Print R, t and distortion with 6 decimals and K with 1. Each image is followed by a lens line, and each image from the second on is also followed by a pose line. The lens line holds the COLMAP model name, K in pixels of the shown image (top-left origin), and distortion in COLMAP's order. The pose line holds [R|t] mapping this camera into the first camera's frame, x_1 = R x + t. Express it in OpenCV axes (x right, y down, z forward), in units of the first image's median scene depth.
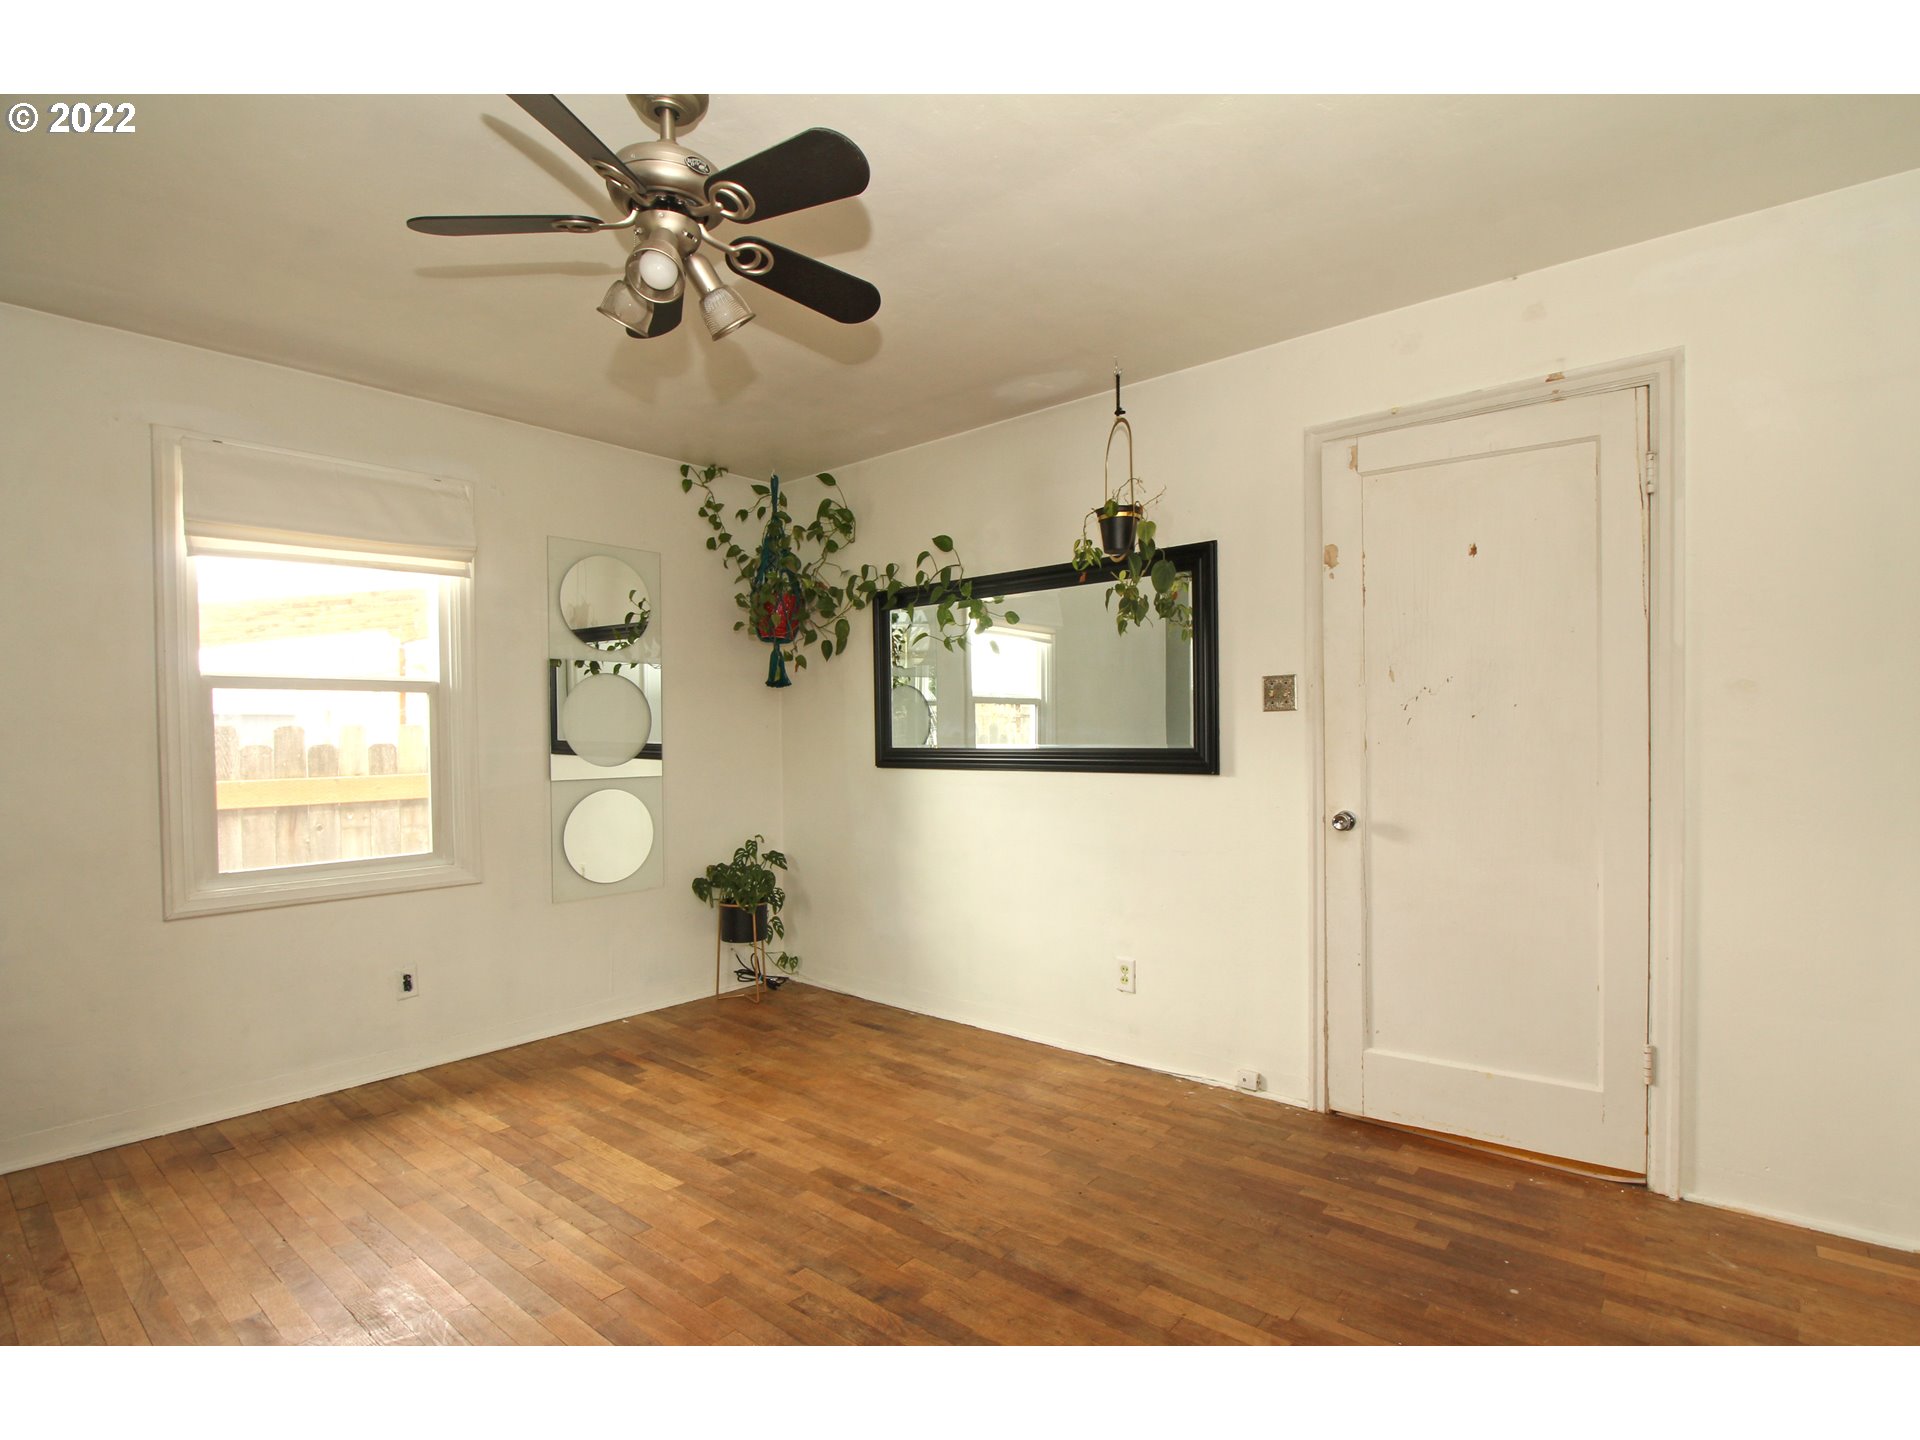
lens RADIAL K [[946.7, 0, 950.2], [0, 946.7, 751.1], [0, 0, 1]] dist [-0.001580, -0.006768]
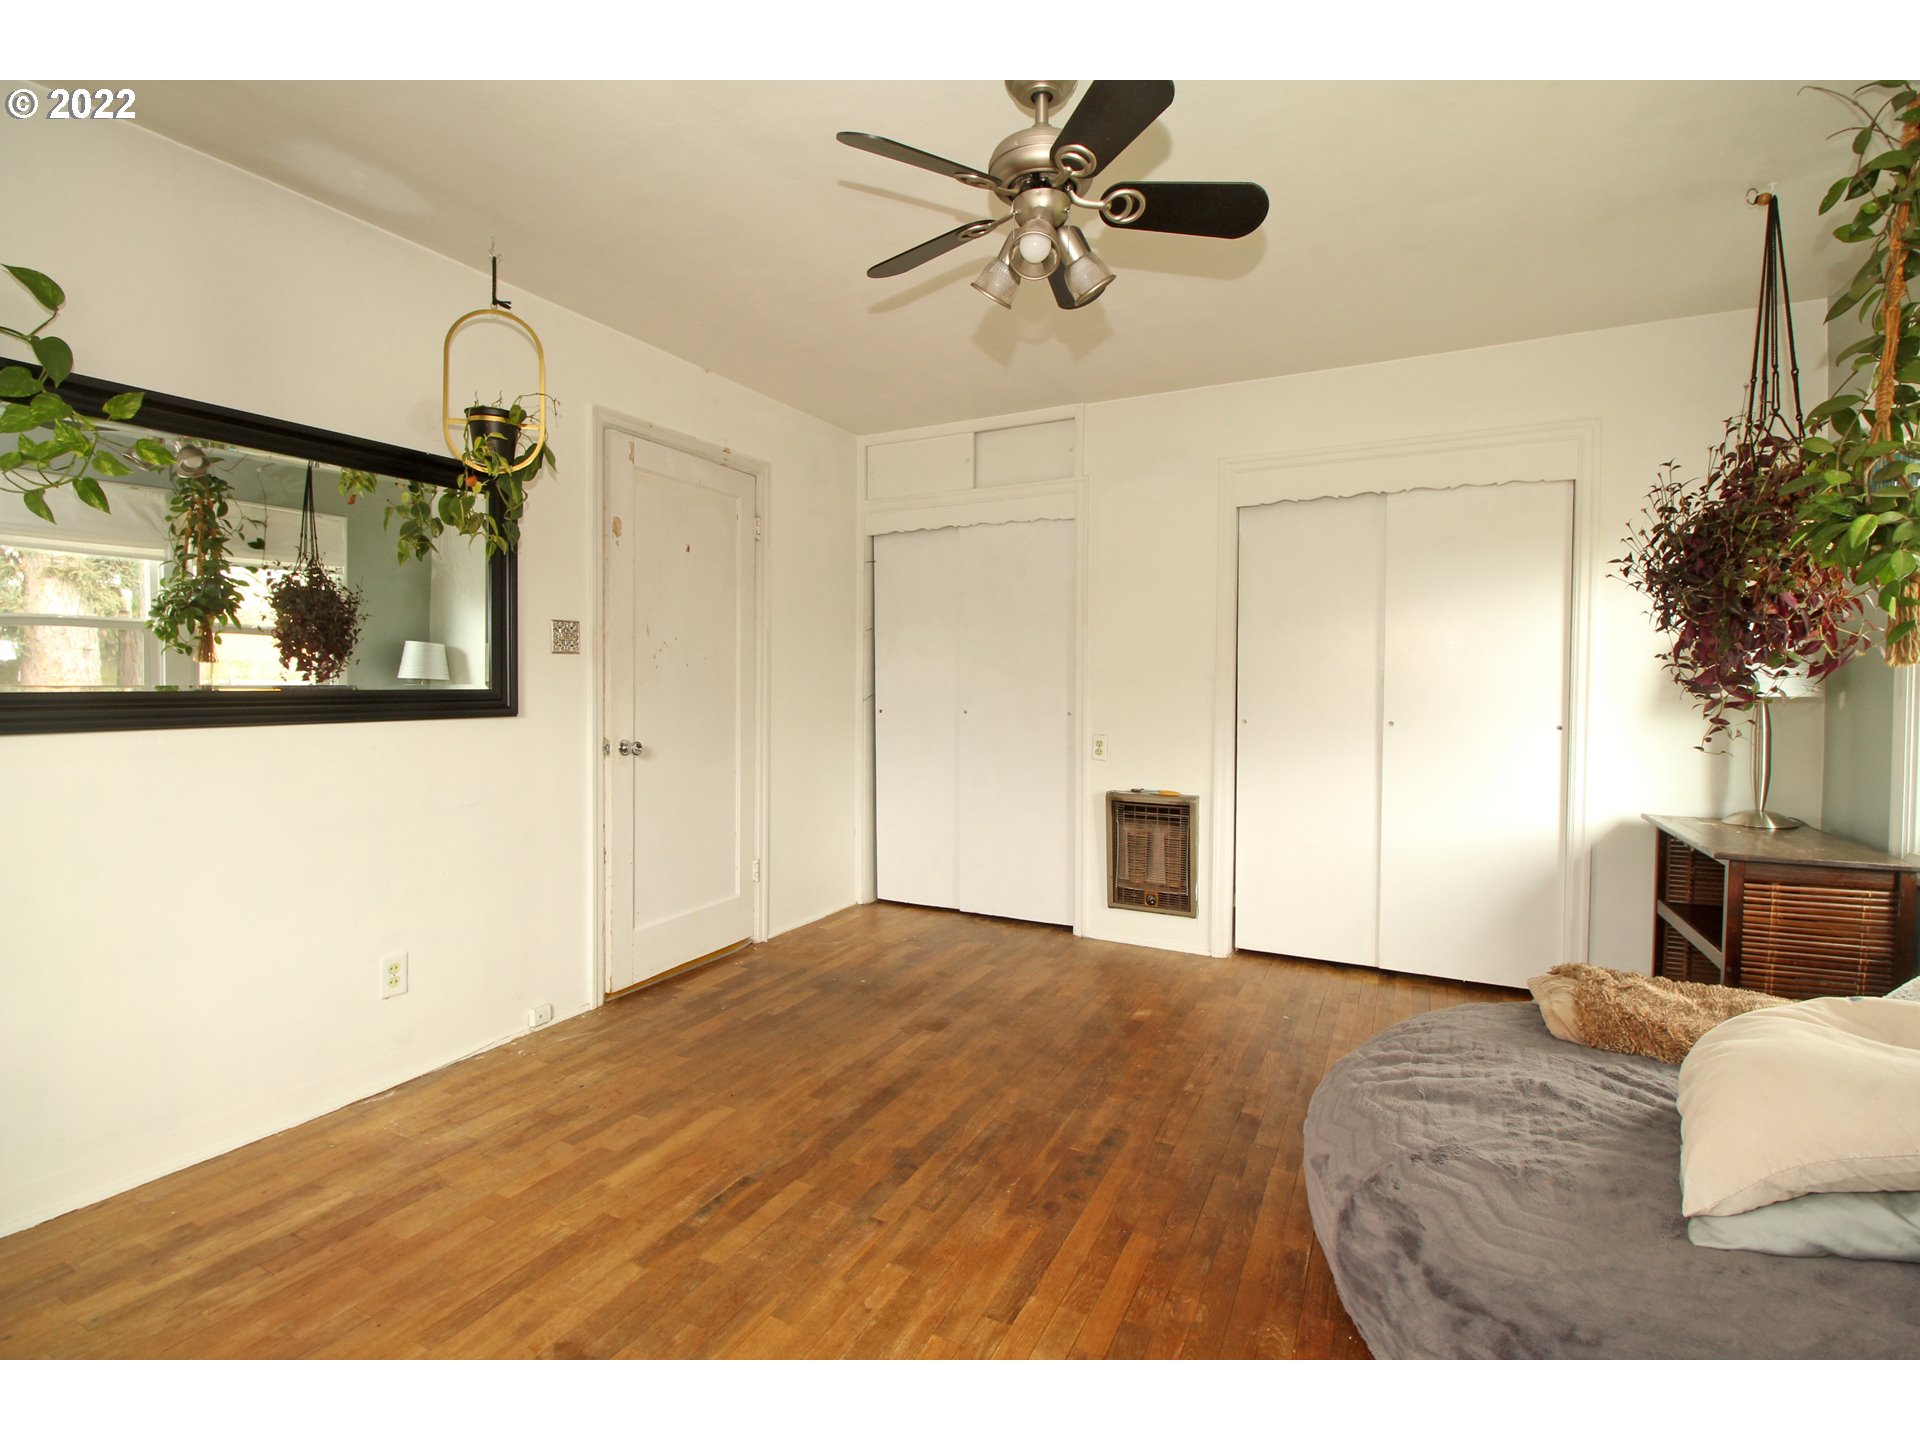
lens RADIAL K [[1014.8, 0, 966.9], [0, 1014.8, 709.7], [0, 0, 1]] dist [0.007764, -0.015793]
pose [[-0.296540, -0.018537, 0.954840, -0.886003], [0.011136, 0.999677, 0.022866, -0.000540], [-0.954955, 0.017414, -0.296238, 0.910404]]
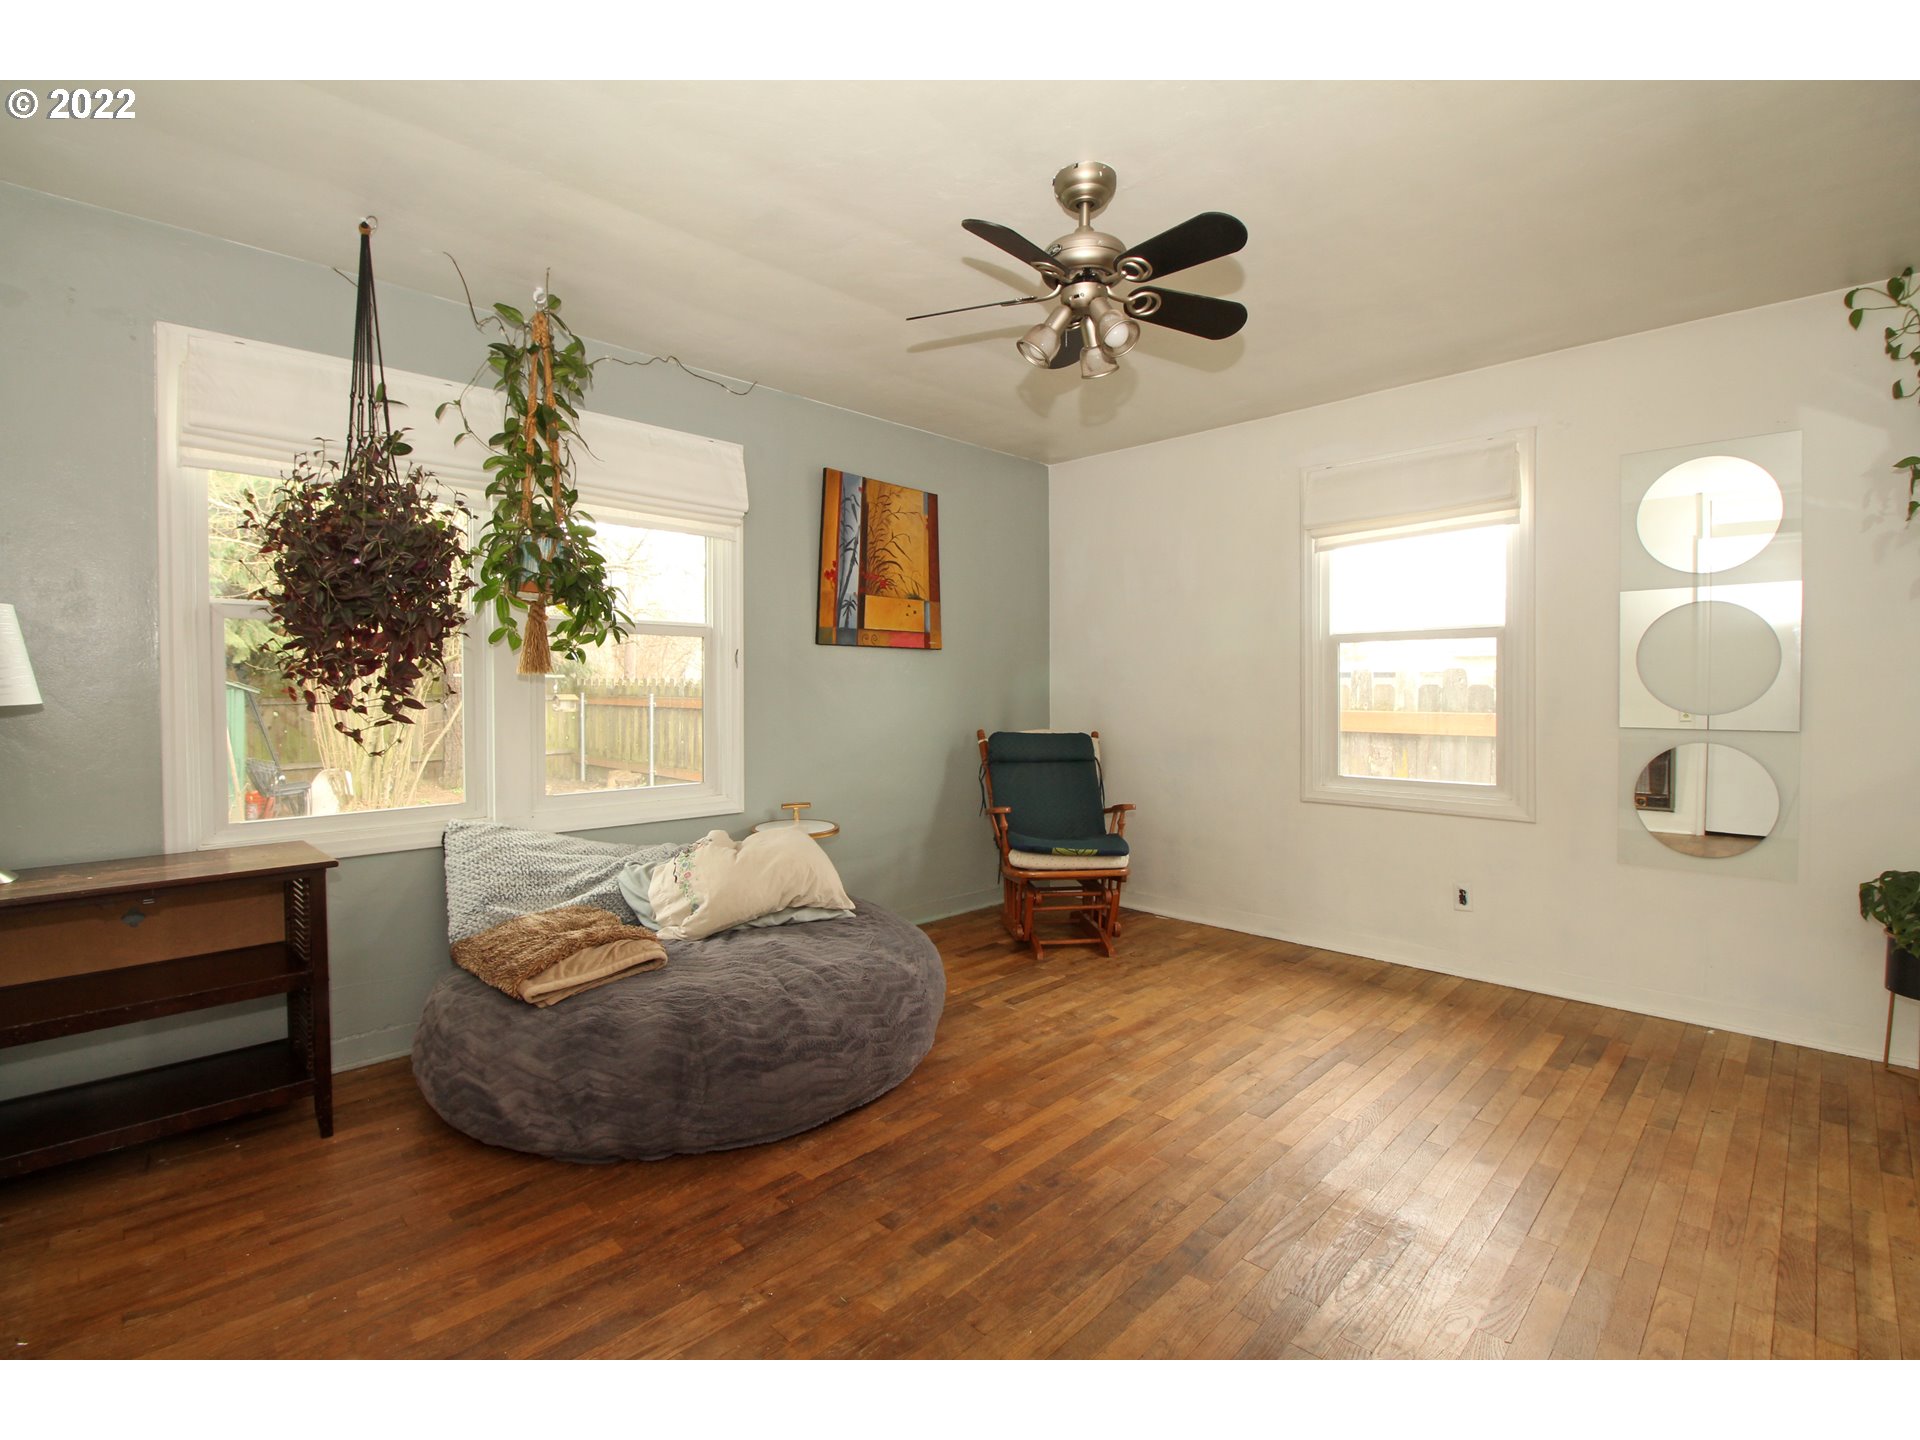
lens RADIAL K [[827.6, 0, 937.0], [0, 827.6, 708.0], [0, 0, 1]] dist [0.001933, -0.007646]
pose [[-0.046187, 0.043459, -0.997987, 0.555127], [-0.011122, 0.998969, 0.044017, -0.020883], [0.998871, 0.013133, -0.045656, 0.542219]]
